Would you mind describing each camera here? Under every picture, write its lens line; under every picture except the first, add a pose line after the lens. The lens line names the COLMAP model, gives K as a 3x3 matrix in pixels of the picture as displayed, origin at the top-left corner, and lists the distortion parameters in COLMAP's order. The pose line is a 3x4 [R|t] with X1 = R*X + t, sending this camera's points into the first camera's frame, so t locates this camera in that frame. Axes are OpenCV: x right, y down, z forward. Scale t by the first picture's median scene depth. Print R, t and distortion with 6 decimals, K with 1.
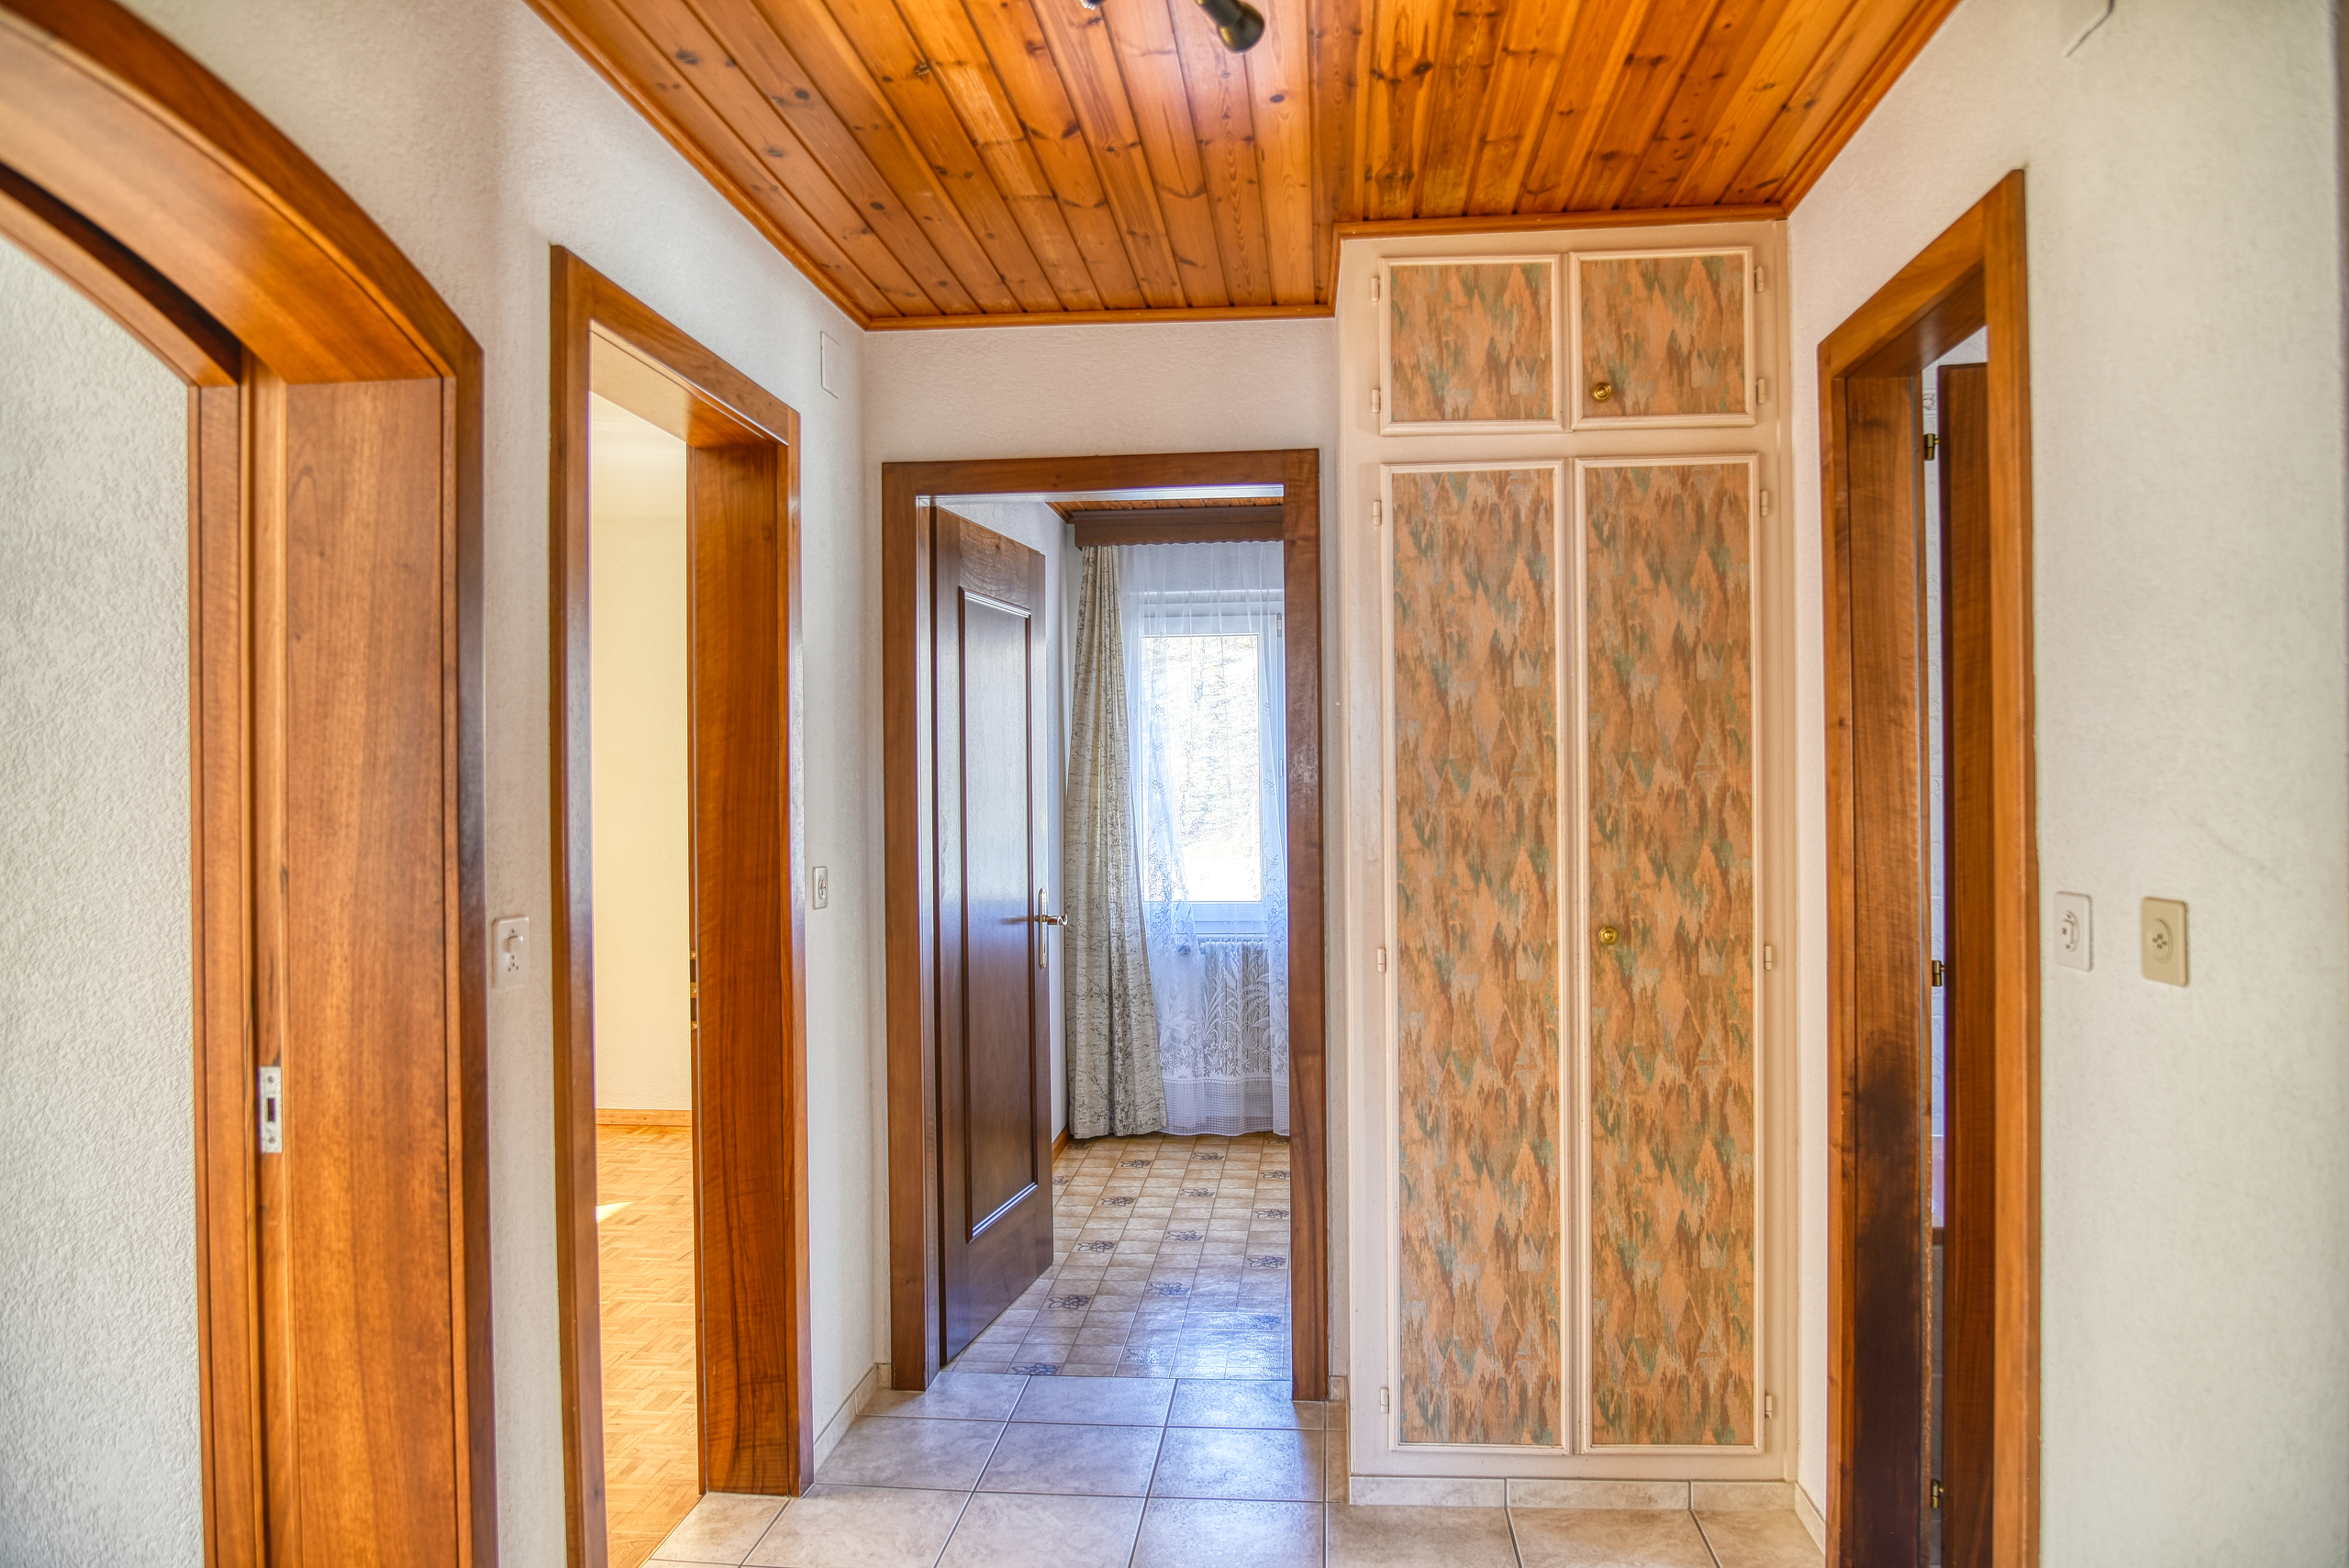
lens RADIAL K [[1581.7, 0, 1174.1], [0, 1581.7, 790.5], [0, 0, 1]] dist [-0.043526, 0.001985]
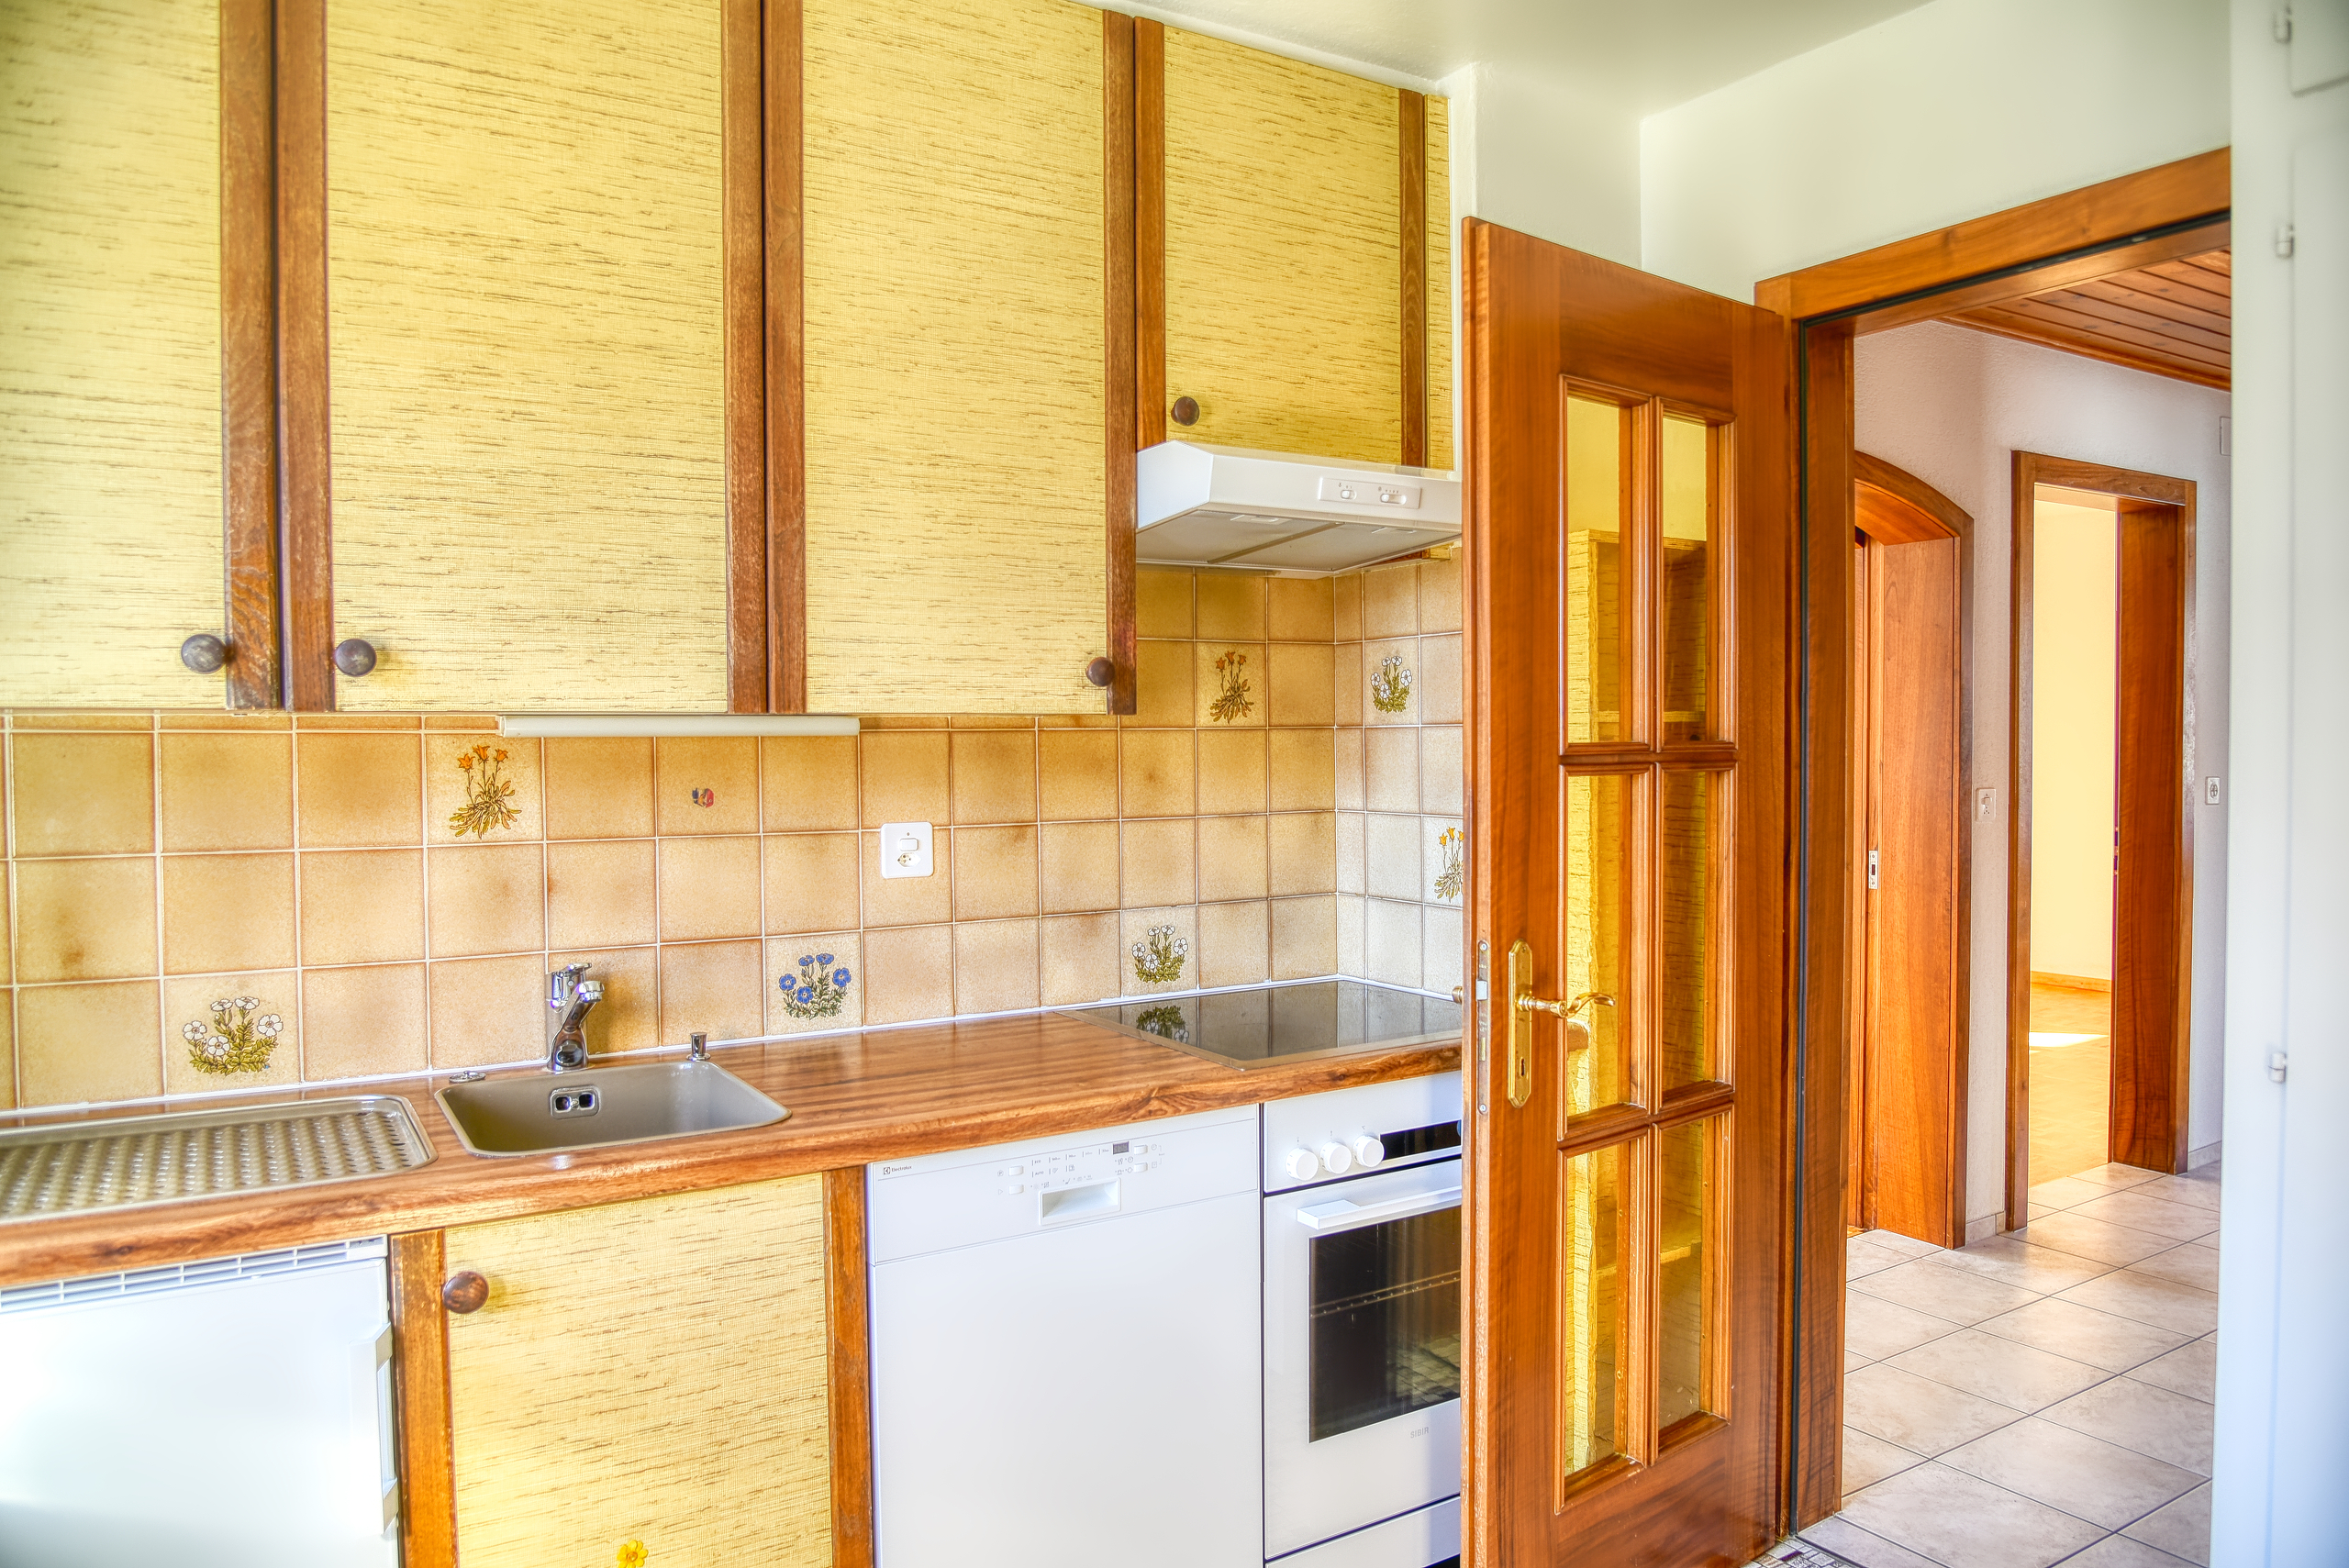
lens RADIAL K [[1581.7, 0, 1171.7], [0, 1581.7, 787.6], [0, 0, 1]] dist [-0.043526, 0.001985]
pose [[0.602302, 0.029089, -0.797738, 0.609860], [0.002000, 0.999278, 0.037948, -0.000440], [0.798266, -0.024451, 0.601808, -1.164218]]
